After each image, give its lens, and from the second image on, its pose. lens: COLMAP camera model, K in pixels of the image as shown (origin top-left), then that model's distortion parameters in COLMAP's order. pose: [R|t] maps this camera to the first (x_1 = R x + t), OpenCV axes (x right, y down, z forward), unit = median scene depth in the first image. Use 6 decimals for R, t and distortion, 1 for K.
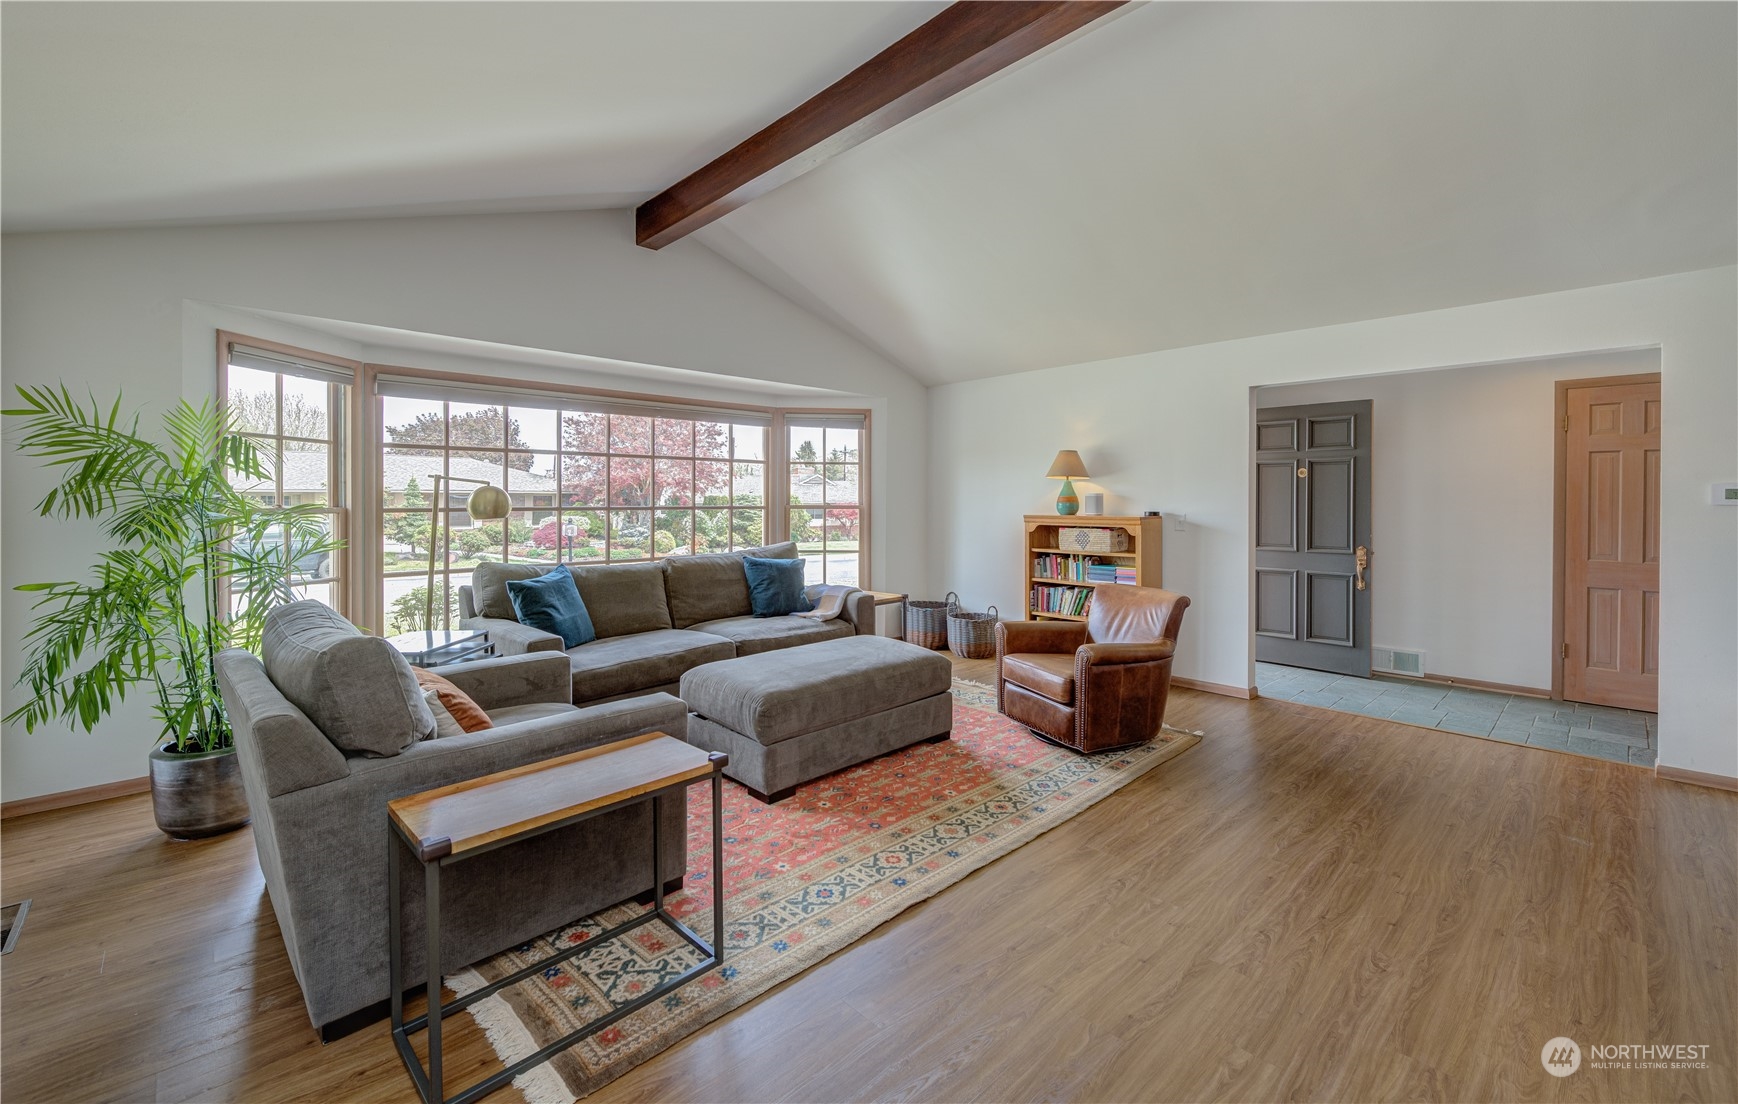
lens RADIAL K [[717.2, 0, 874.9], [0, 717.2, 509.4], [0, 0, 1]] dist [-0.000017, -0.000652]
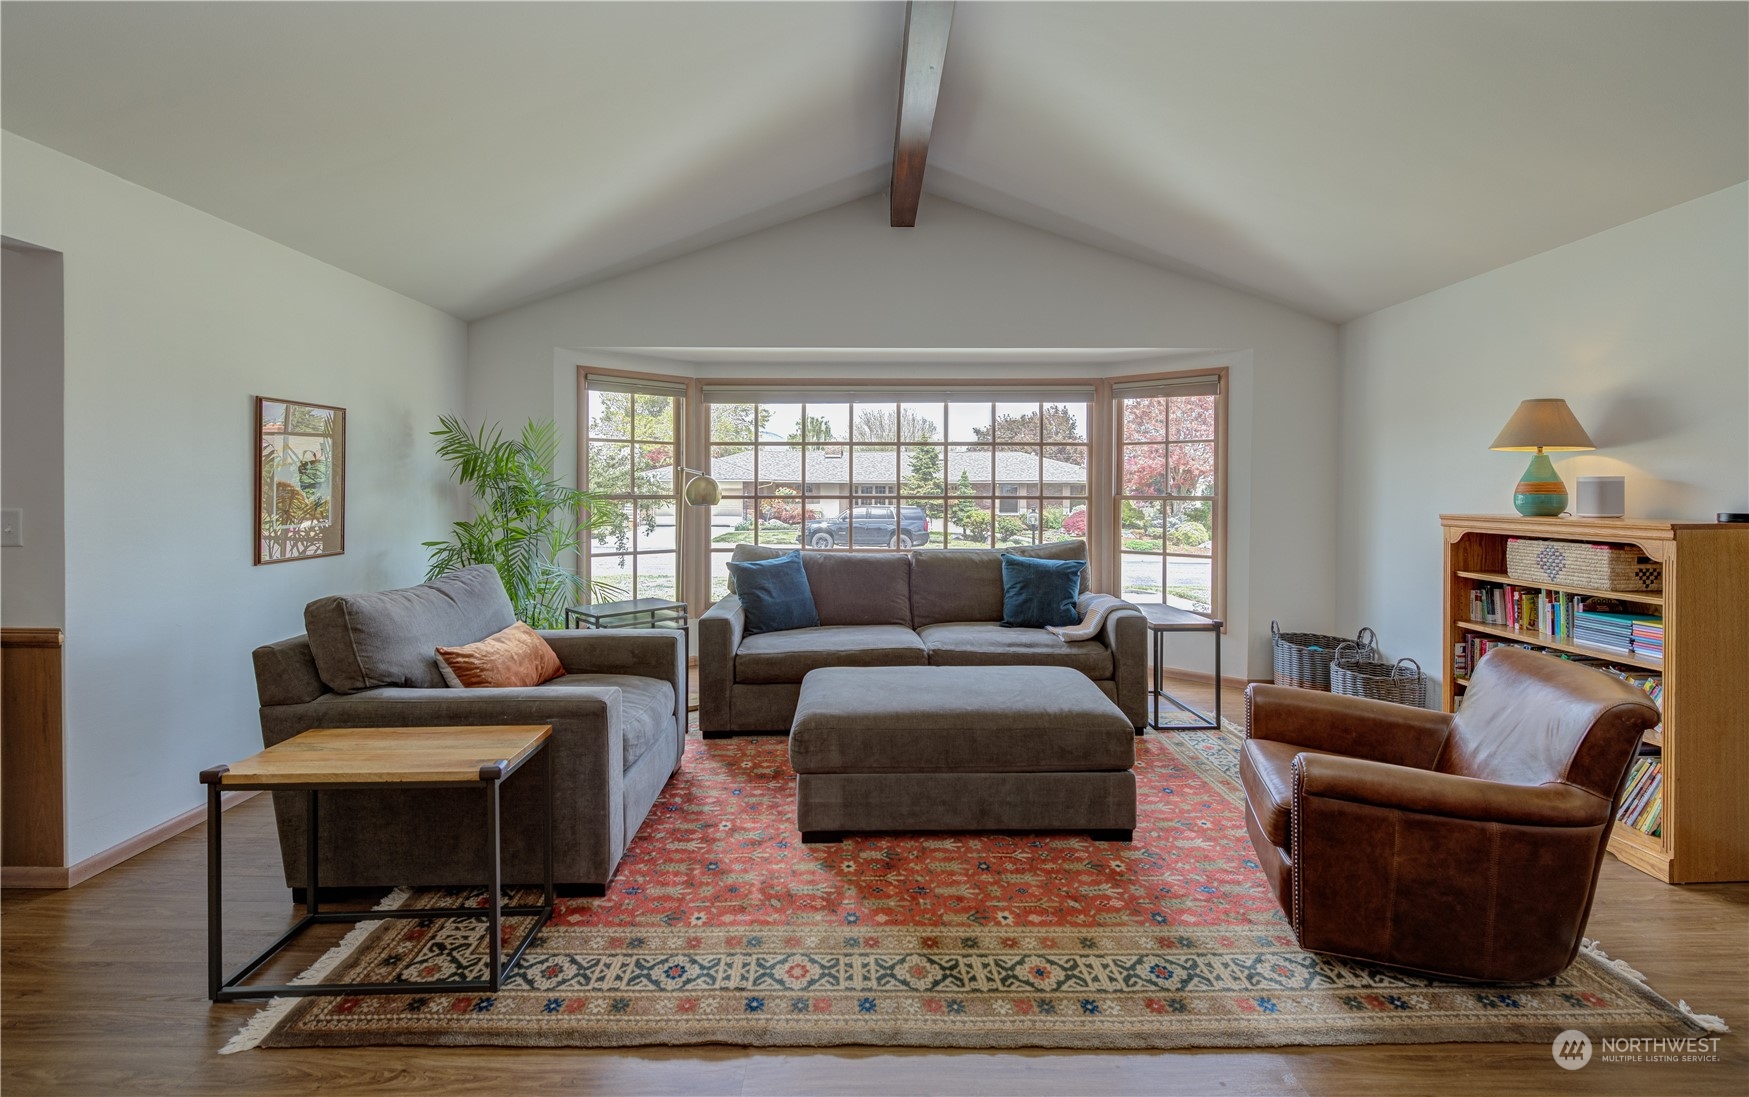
lens RADIAL K [[713.6, 0, 857.7], [0, 713.6, 498.9], [0, 0, 1]] dist [0.001247, -0.002314]
pose [[0.723188, 0.010727, -0.690568, 0.361649], [-0.010649, 0.999934, 0.004380, -0.003717], [0.690569, 0.004187, 0.723255, 0.317193]]
